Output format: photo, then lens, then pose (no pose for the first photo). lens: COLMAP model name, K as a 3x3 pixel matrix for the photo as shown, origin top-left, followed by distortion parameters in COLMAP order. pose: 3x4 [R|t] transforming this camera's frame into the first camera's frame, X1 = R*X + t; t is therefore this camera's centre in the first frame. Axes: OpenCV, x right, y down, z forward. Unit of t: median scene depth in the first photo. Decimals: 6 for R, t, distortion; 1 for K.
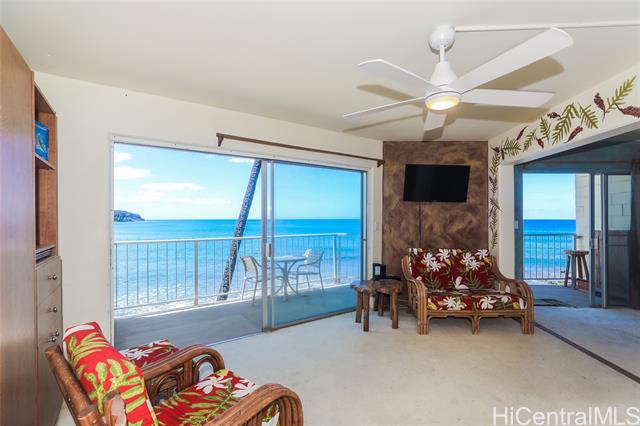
lens RADIAL K [[297.2, 0, 320.5], [0, 297.2, 217.1], [0, 0, 1]] dist [-0.047914, 0.018563]
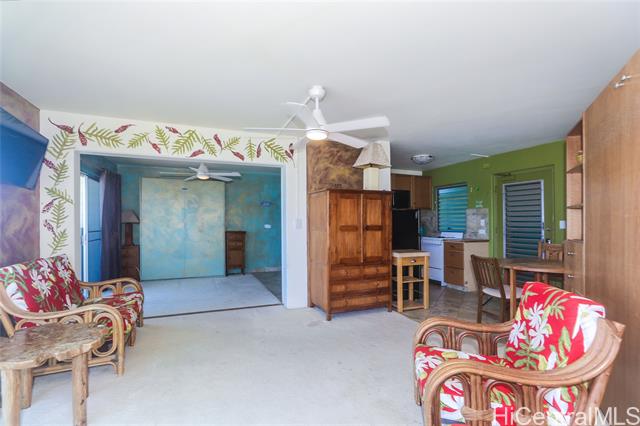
lens RADIAL K [[297.2, 0, 320.5], [0, 297.2, 217.1], [0, 0, 1]] dist [-0.047914, 0.018563]
pose [[-0.445843, 0.016193, 0.894965, -0.603599], [-0.000337, 0.999833, -0.018258, 0.036781], [-0.895111, -0.008442, -0.445763, 1.057674]]
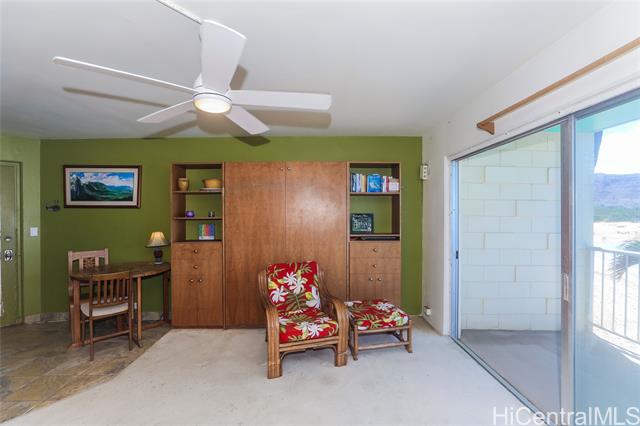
lens RADIAL K [[297.2, 0, 320.5], [0, 297.2, 217.1], [0, 0, 1]] dist [-0.047914, 0.018563]
pose [[-0.537247, 0.013588, -0.843315, 0.633097], [0.009033, 0.999906, 0.010357, -0.027292], [0.843376, -0.002054, -0.537319, 1.129195]]
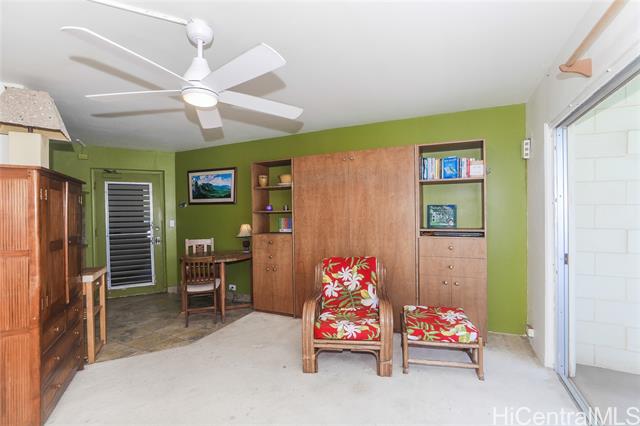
lens RADIAL K [[297.2, 0, 320.5], [0, 297.2, 217.1], [0, 0, 1]] dist [-0.047914, 0.018563]
pose [[-0.847504, 0.023168, -0.530283, 0.381781], [0.018301, 0.999728, 0.014429, -0.004096], [0.530473, 0.002524, -0.847698, 1.290594]]
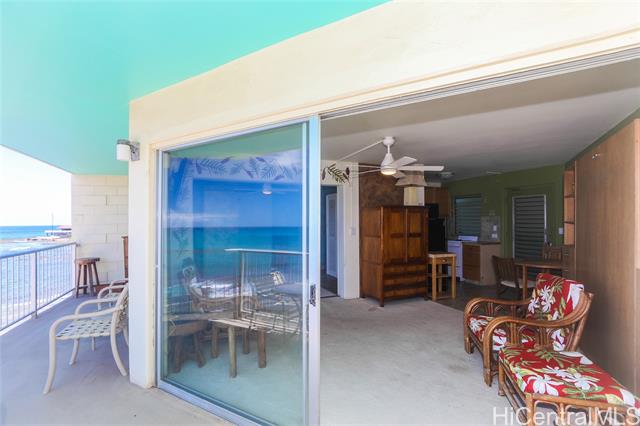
lens RADIAL K [[297.2, 0, 320.5], [0, 297.2, 217.1], [0, 0, 1]] dist [-0.047914, 0.018563]
pose [[-0.447627, 0.016210, 0.894073, -0.809721], [0.002947, 0.999857, -0.016653, -0.017626], [-0.894215, -0.004819, -0.447611, 1.523314]]
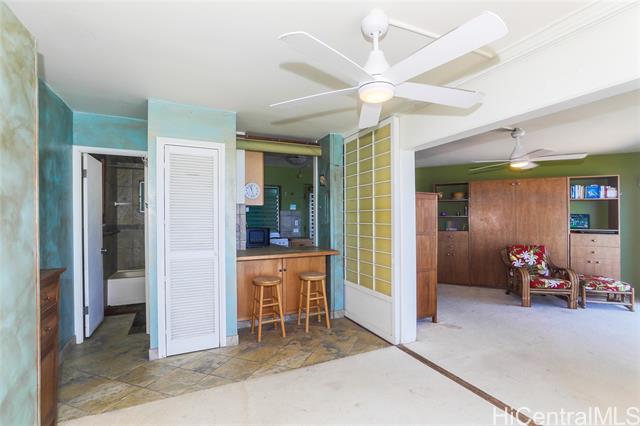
lens RADIAL K [[297.4, 0, 320.0], [0, 297.4, 213.0], [0, 0, 1]] dist [0.000213, 0.000244]
pose [[-0.867831, -0.008262, -0.496790, 1.717305], [-0.000139, 0.999866, -0.016385, -0.003385], [0.496859, -0.014150, -0.867716, 1.364887]]
